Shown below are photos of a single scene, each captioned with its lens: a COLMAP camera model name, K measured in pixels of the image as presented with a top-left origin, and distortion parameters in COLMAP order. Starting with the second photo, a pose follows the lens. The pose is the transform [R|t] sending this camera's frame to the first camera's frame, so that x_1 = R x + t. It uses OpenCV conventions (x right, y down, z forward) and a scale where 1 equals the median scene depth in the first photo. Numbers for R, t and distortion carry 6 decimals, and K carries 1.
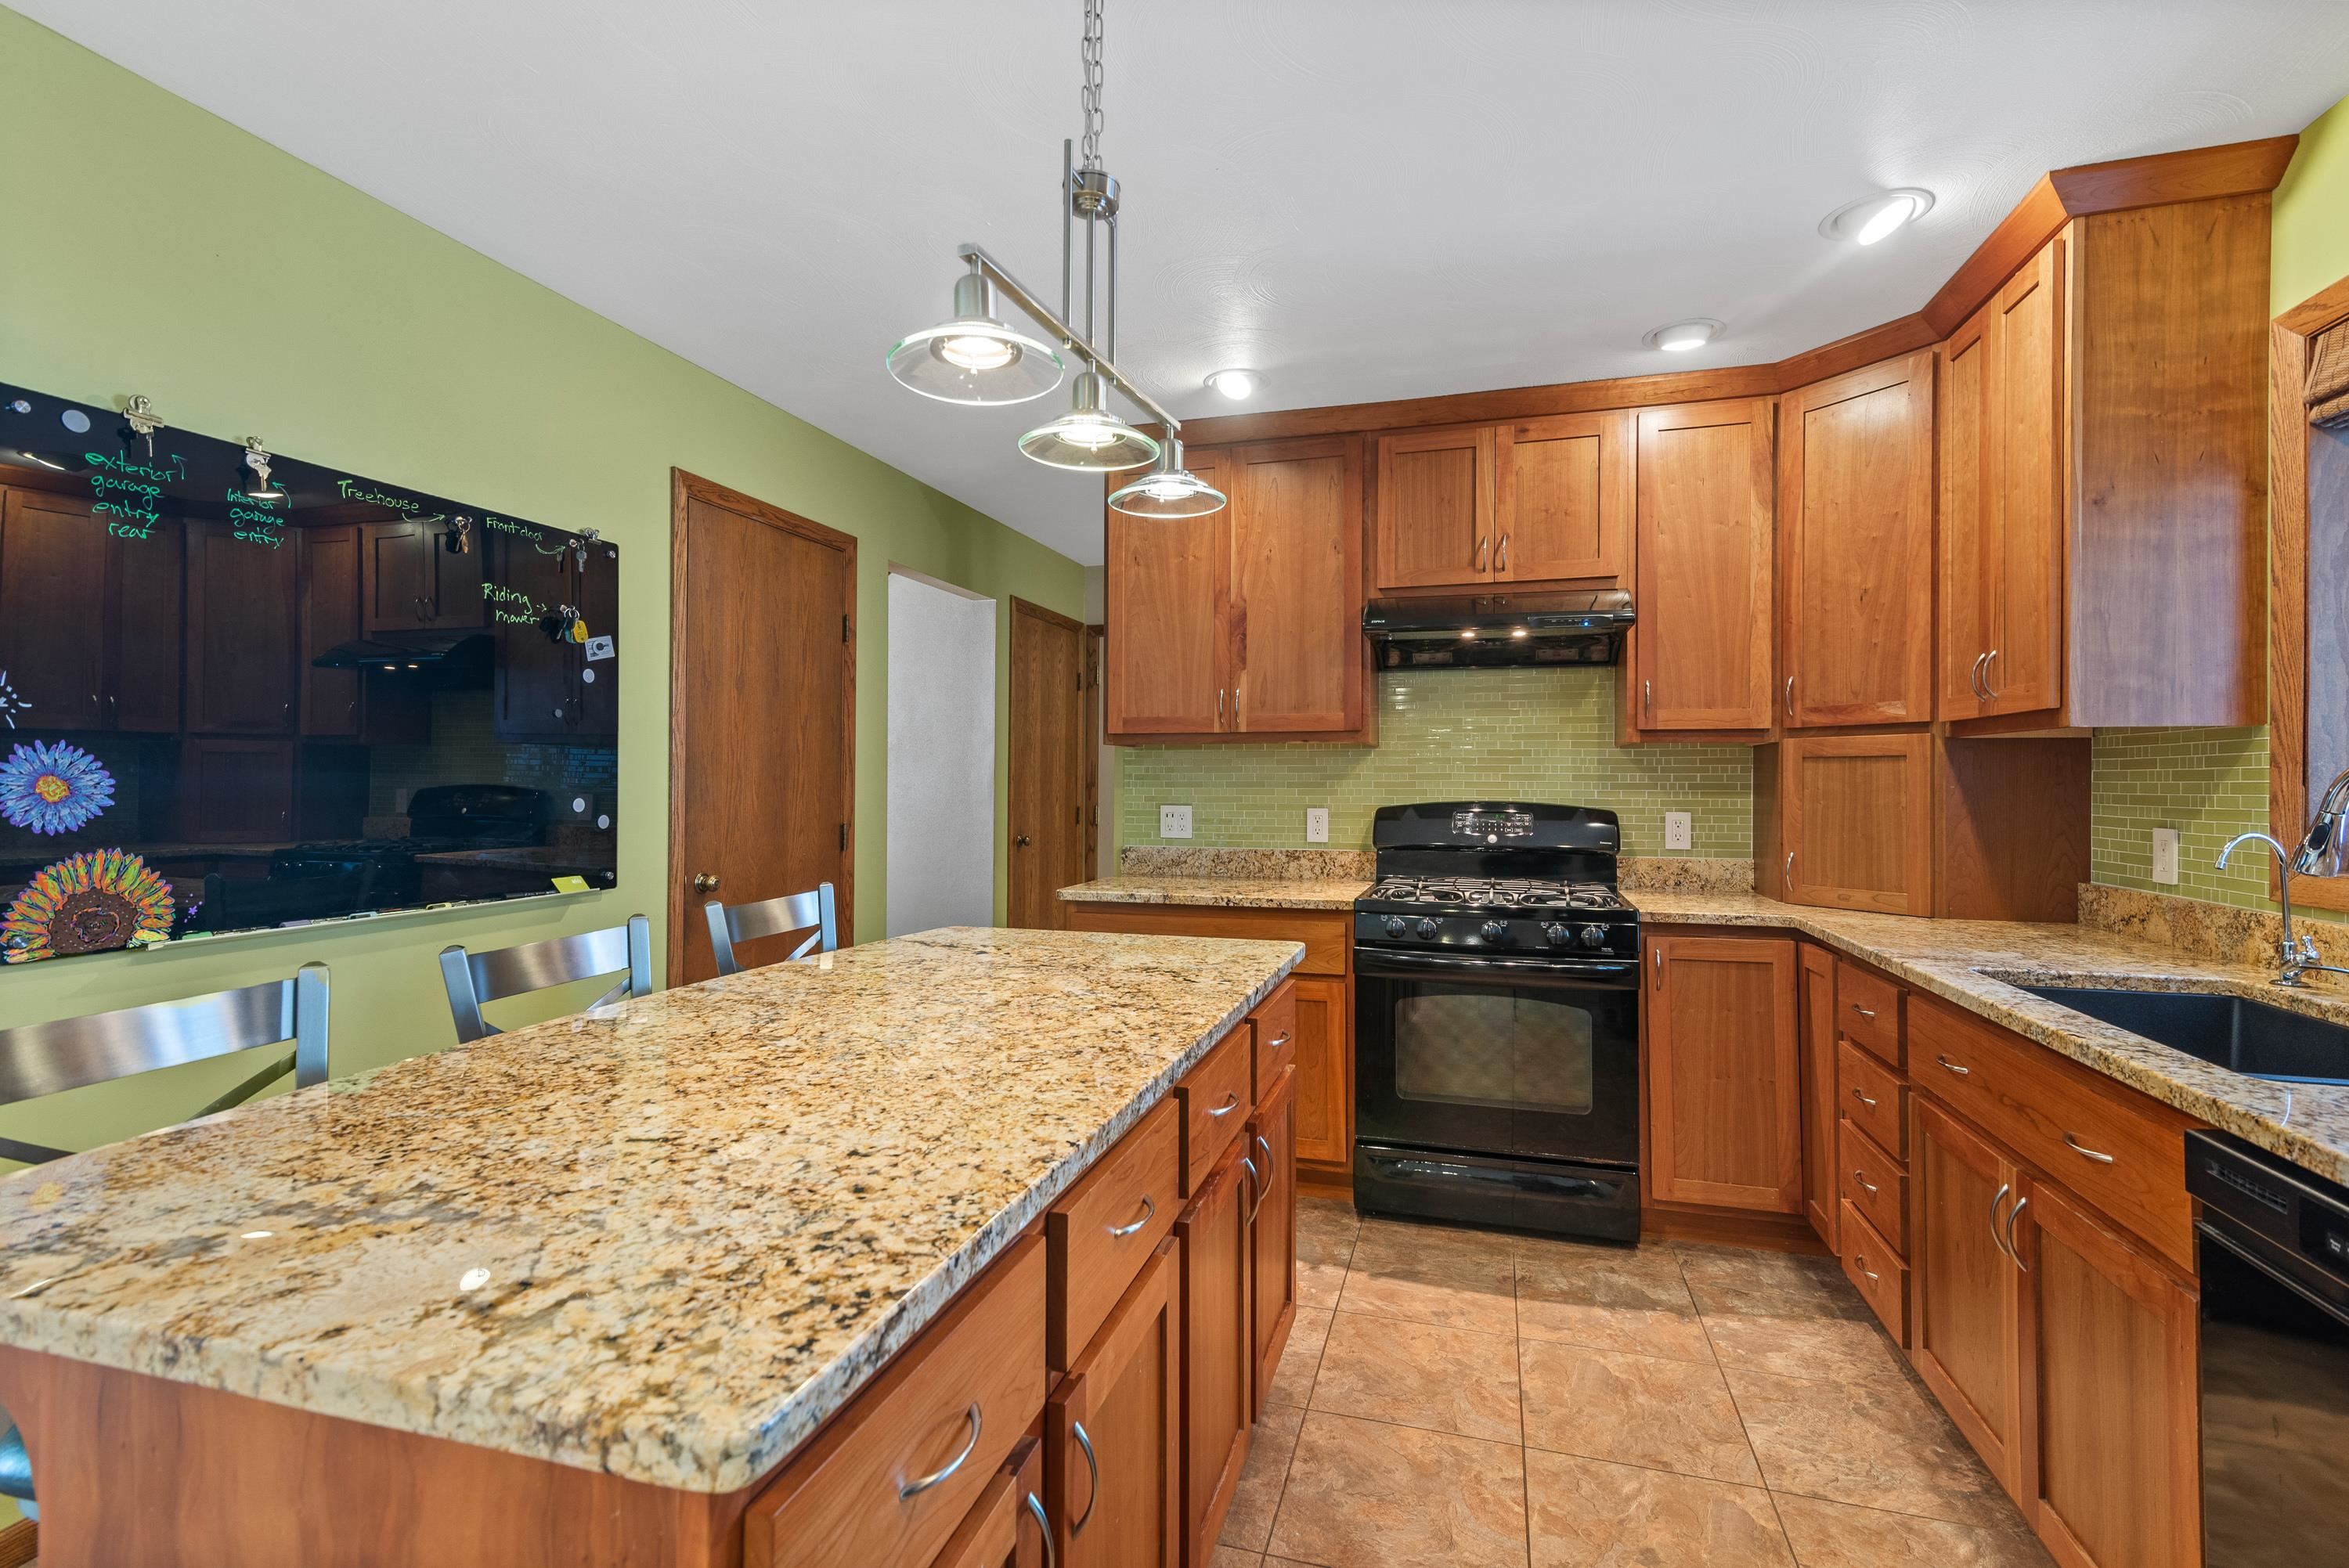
lens RADIAL K [[1065.3, 0, 1174.6], [0, 1065.3, 766.0], [0, 0, 1]] dist [0.019044, -0.000194]
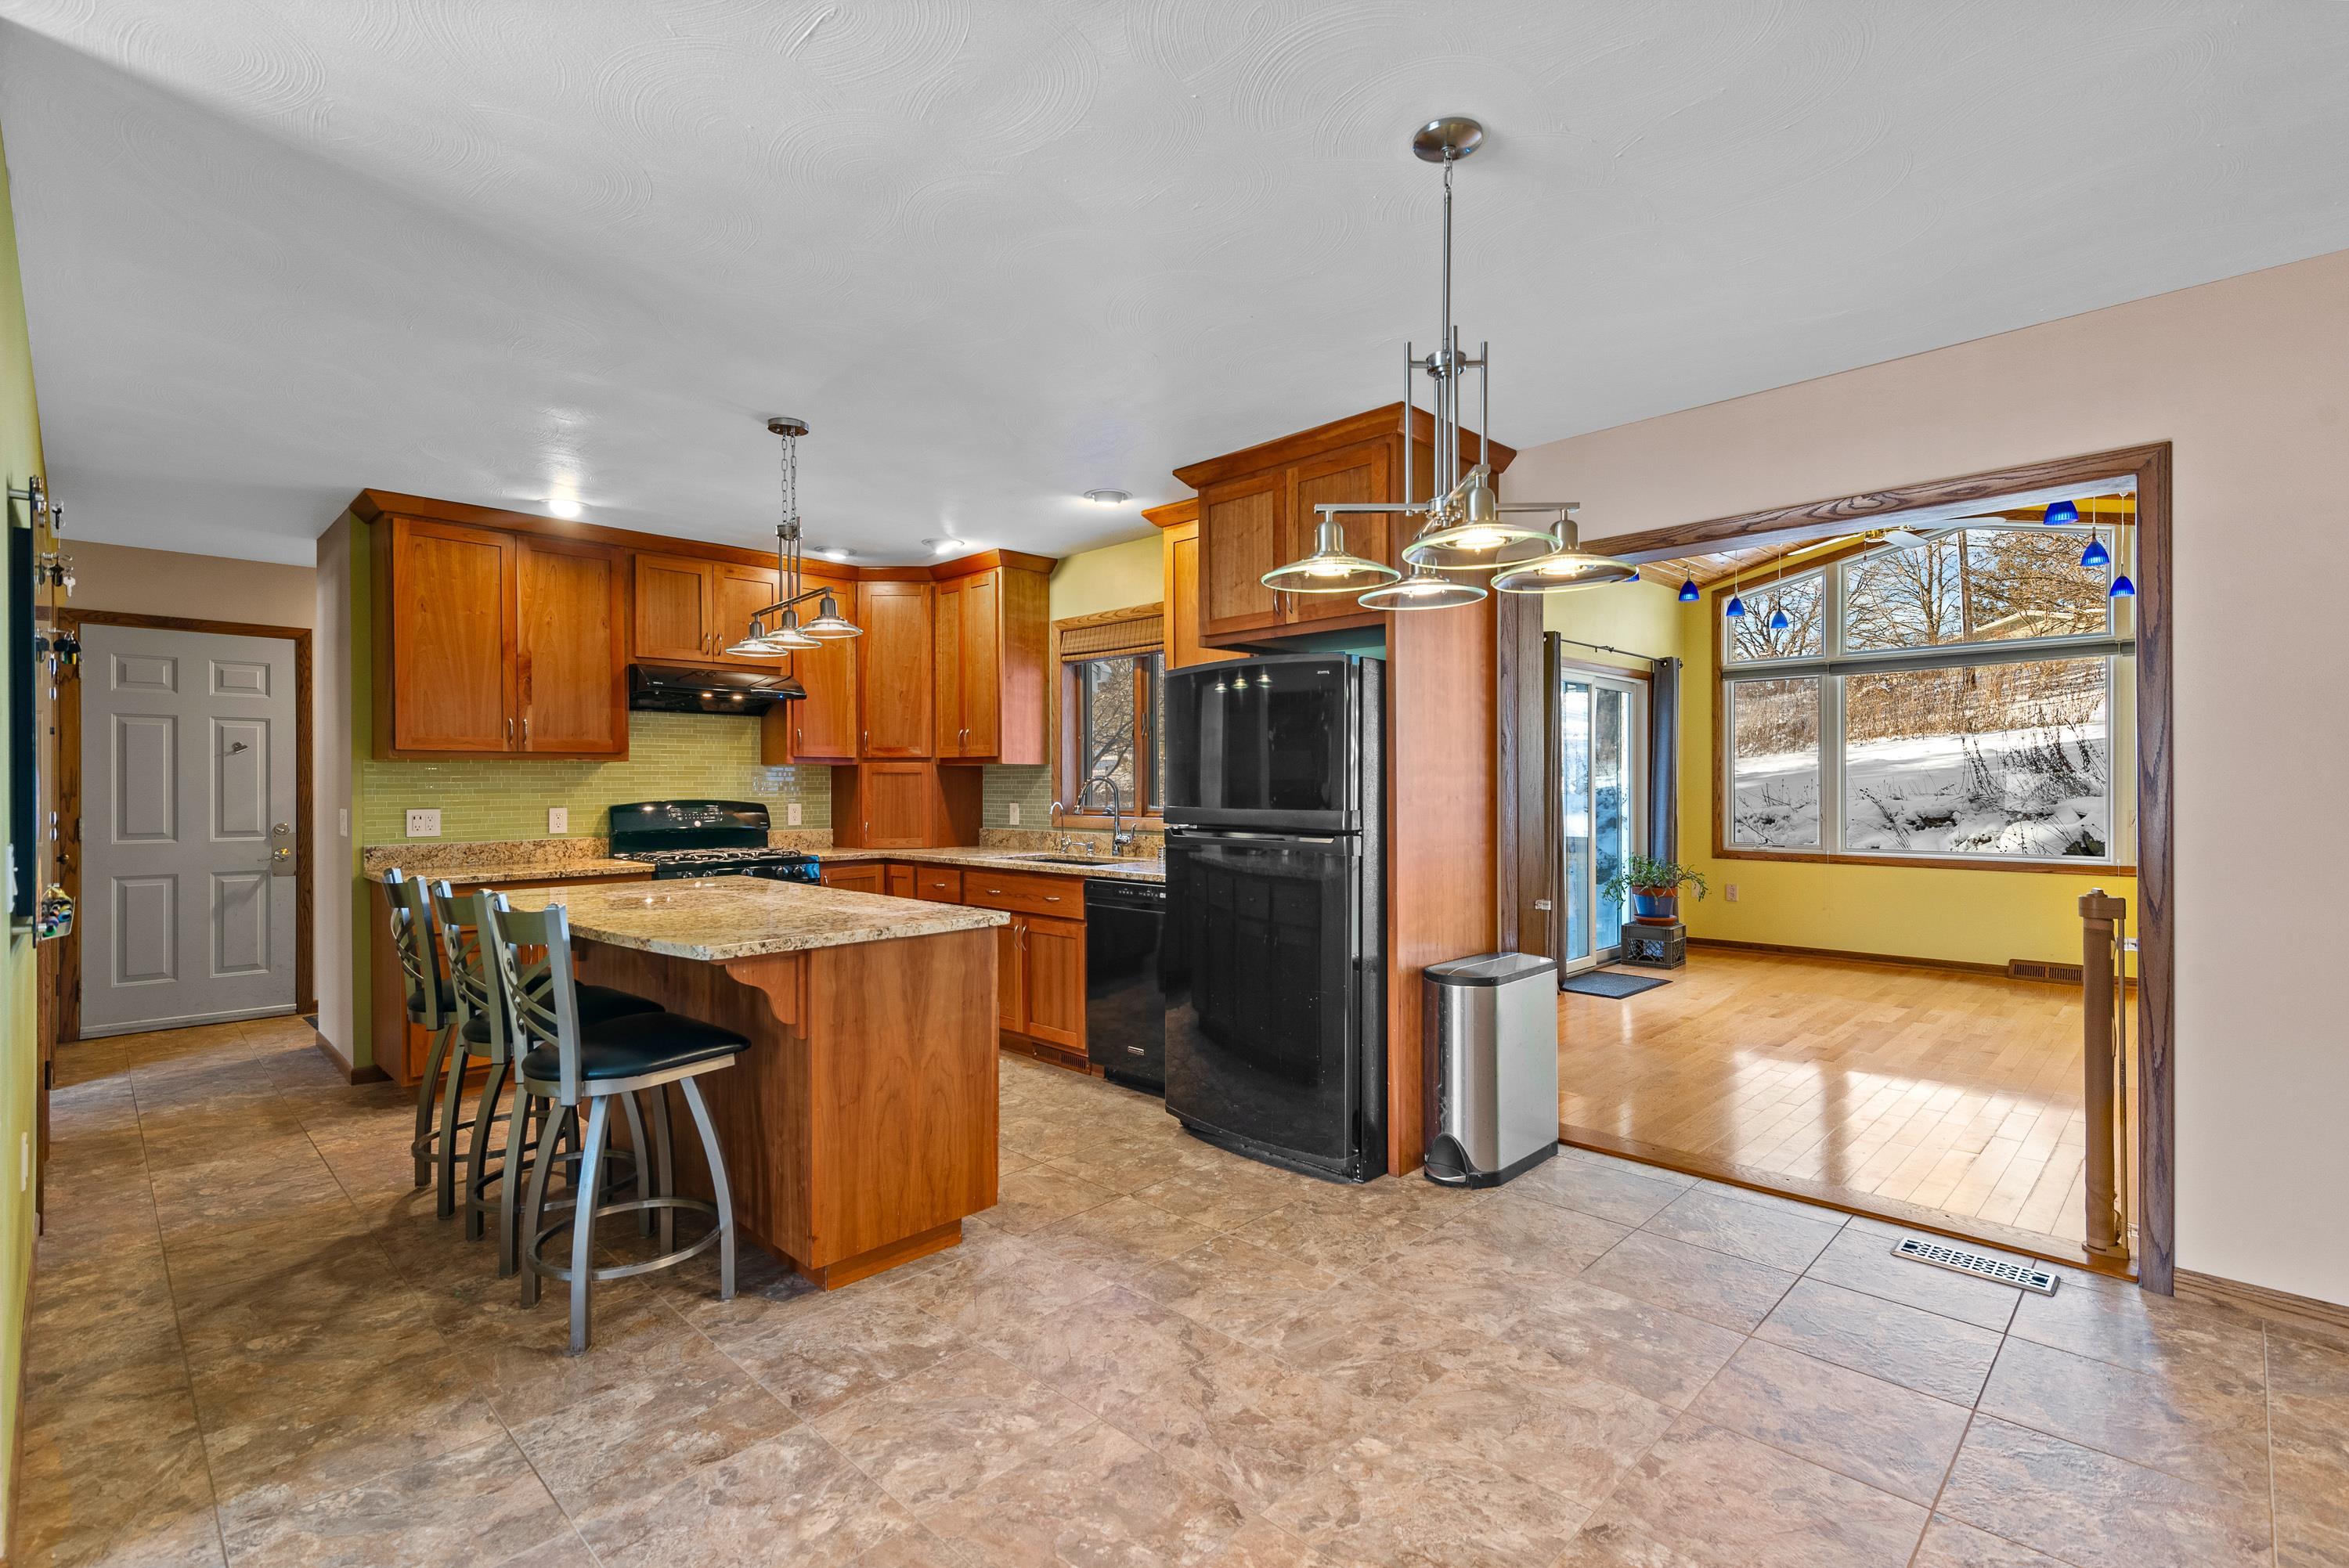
lens RADIAL K [[1065.3, 0, 1172.4], [0, 1065.3, 784.0], [0, 0, 1]] dist [0.019044, -0.000194]
pose [[0.481158, -0.006937, 0.876606, -0.746725], [-0.007274, 0.999903, 0.011905, -0.013377], [-0.876603, -0.012104, 0.481061, -0.359896]]
